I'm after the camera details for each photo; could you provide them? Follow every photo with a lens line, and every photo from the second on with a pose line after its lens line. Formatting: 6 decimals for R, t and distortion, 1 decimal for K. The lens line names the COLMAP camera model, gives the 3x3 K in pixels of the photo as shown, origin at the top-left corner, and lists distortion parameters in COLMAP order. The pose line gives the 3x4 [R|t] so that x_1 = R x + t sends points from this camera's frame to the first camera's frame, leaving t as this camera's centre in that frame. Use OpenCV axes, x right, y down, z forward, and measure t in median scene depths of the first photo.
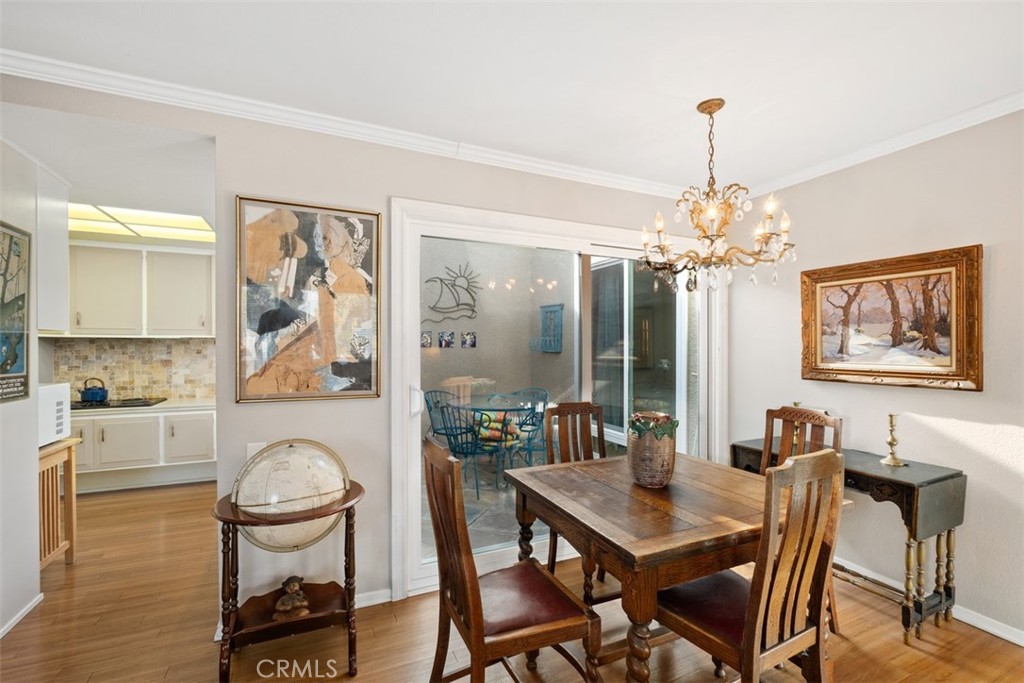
lens RADIAL K [[443.0, 0, 510.5], [0, 443.0, 350.5], [0, 0, 1]] dist [-0.004902, -0.000196]
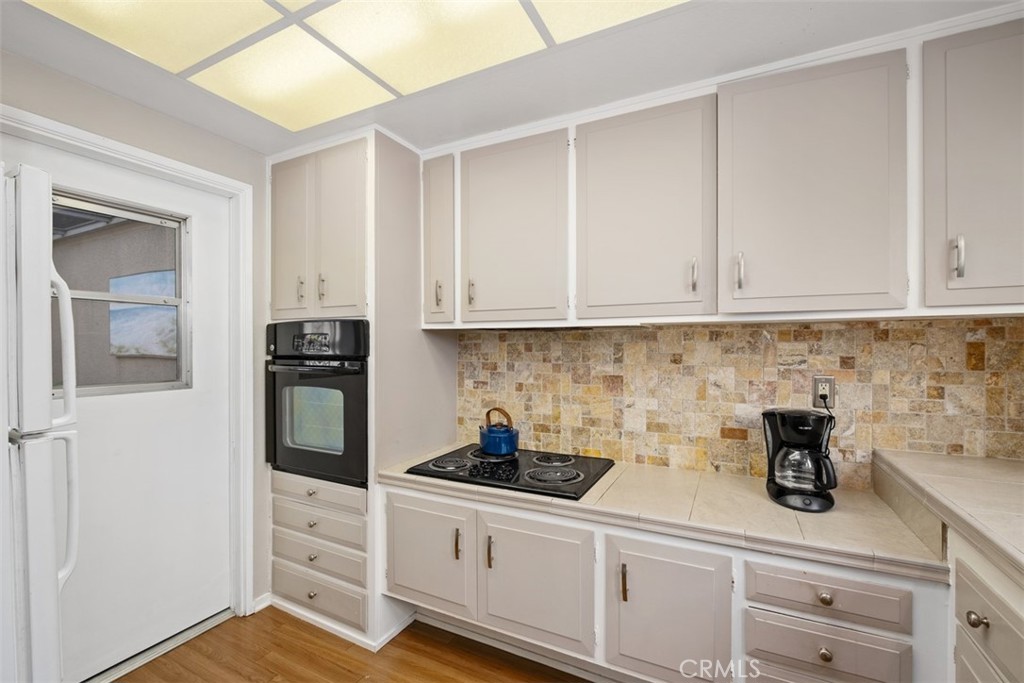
lens RADIAL K [[443.0, 0, 511.0], [0, 443.0, 344.9], [0, 0, 1]] dist [-0.004902, -0.000196]
pose [[0.619813, -0.005996, -0.784727, -0.423639], [-0.005816, 0.999908, -0.012234, -0.003681], [0.784728, 0.012147, 0.619721, 0.552364]]
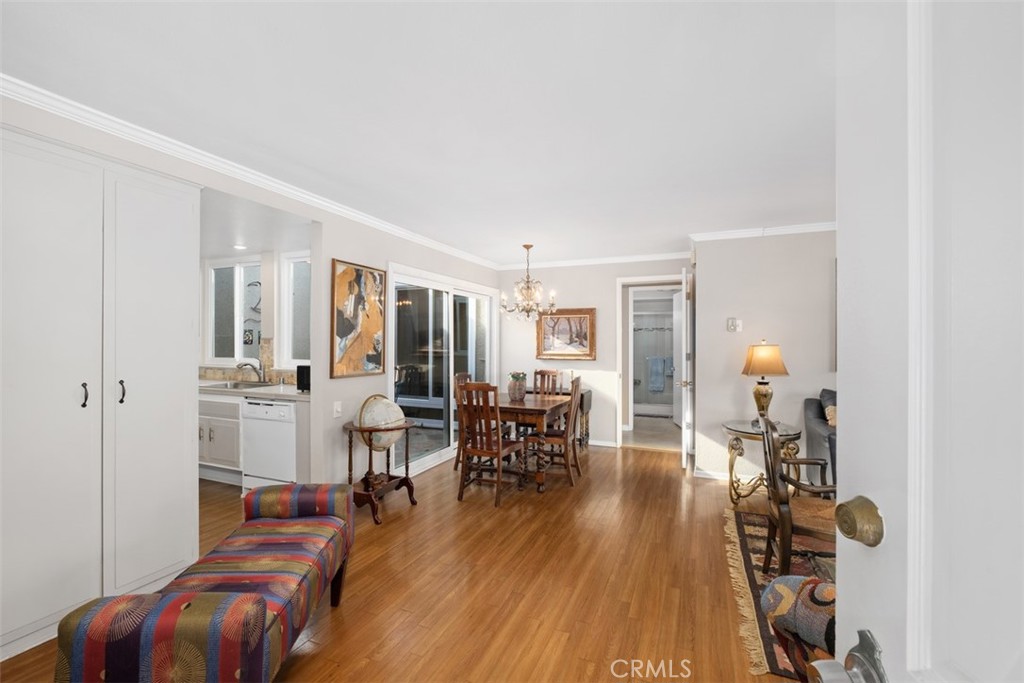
lens RADIAL K [[443.0, 0, 513.0], [0, 443.0, 339.9], [0, 0, 1]] dist [-0.004902, -0.000196]
pose [[0.738186, 0.003880, 0.674586, -1.189657], [0.003931, 0.999942, -0.010053, -0.009978], [-0.674586, 0.010073, 0.738128, -0.707412]]
